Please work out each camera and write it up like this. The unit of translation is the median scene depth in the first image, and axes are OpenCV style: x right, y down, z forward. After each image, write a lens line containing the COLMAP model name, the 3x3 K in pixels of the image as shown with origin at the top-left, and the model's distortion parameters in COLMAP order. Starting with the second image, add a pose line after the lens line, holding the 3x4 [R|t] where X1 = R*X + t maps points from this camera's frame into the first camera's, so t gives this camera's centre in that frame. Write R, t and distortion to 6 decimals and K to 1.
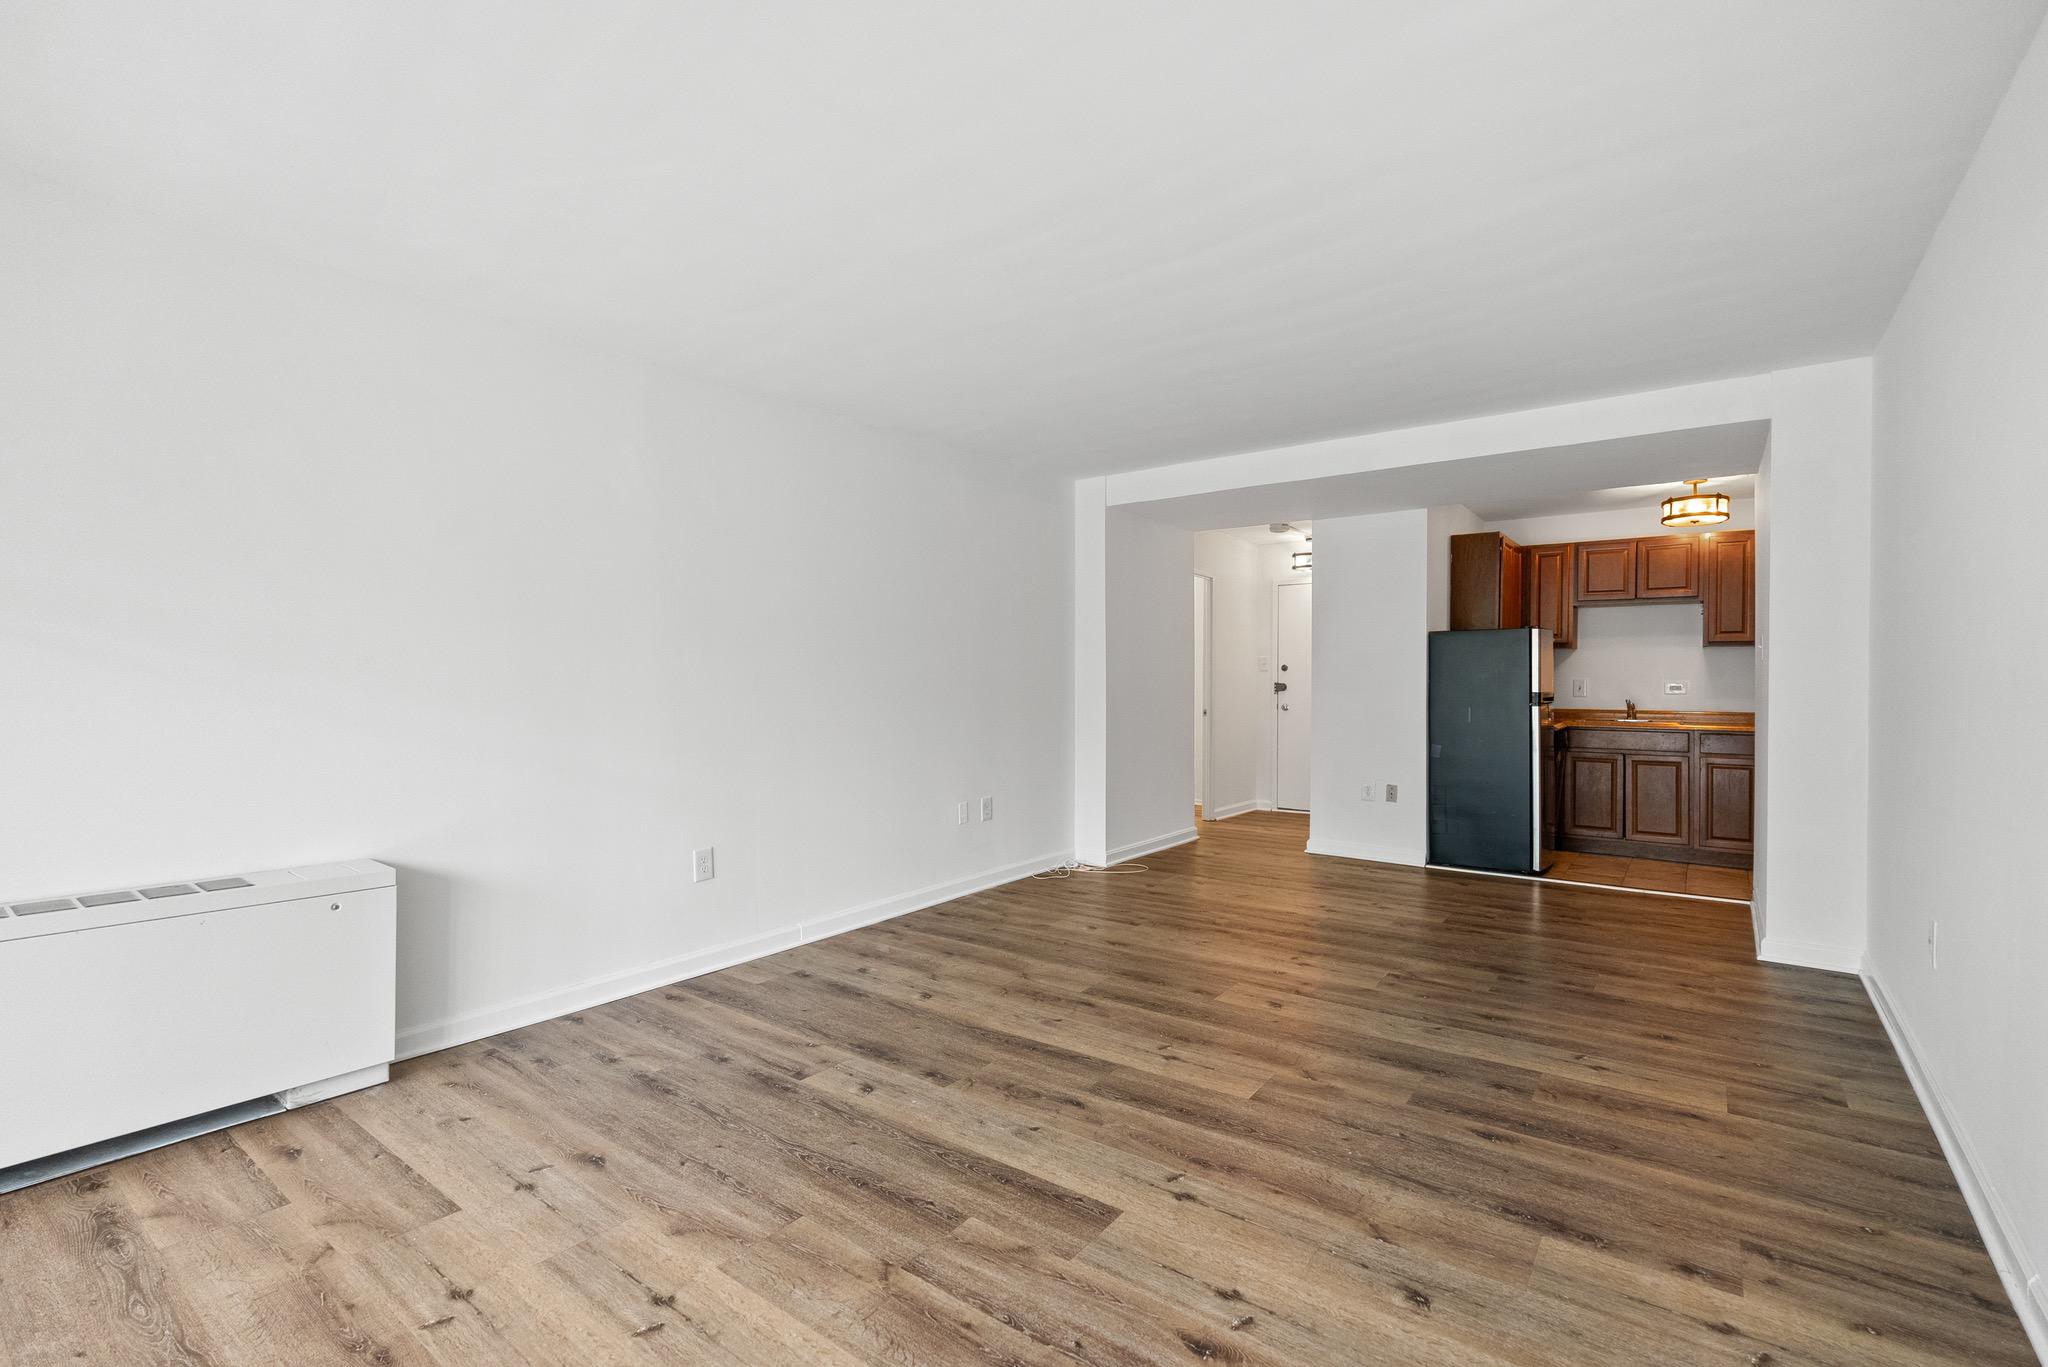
lens RADIAL K [[914.8, 0, 1029.0], [0, 914.8, 682.7], [0, 0, 1]] dist [-0.003285, 0.000269]
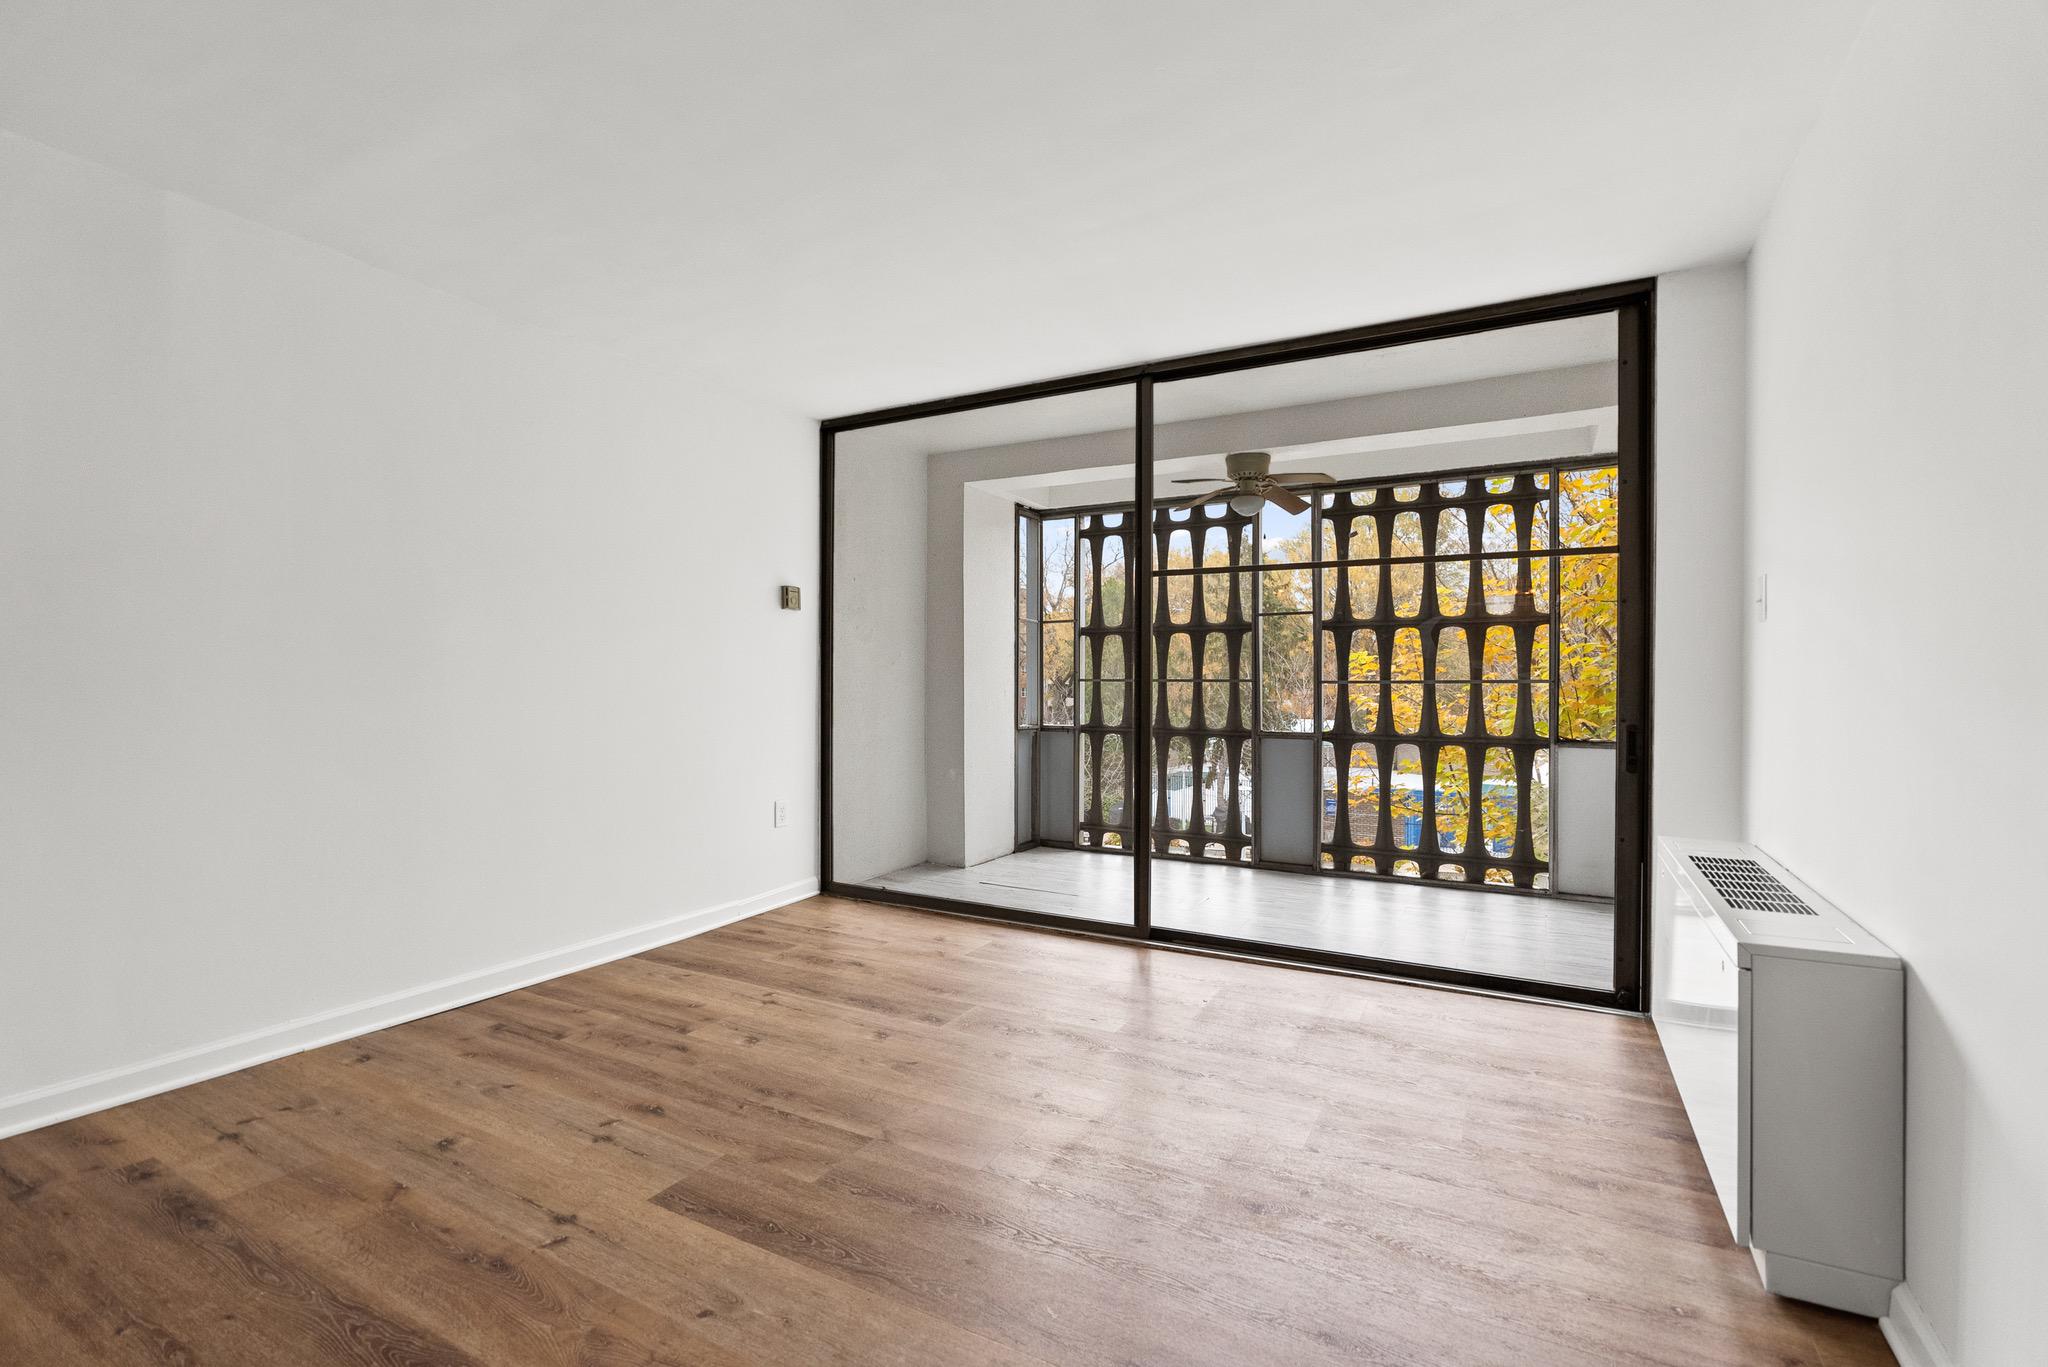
lens RADIAL K [[914.8, 0, 1029.0], [0, 914.8, 682.7], [0, 0, 1]] dist [-0.003285, 0.000269]
pose [[-0.990399, -0.010125, -0.137869, -0.084874], [-0.009876, 0.999948, -0.002492, 0.021652], [0.137887, -0.001106, -0.990447, 1.104845]]
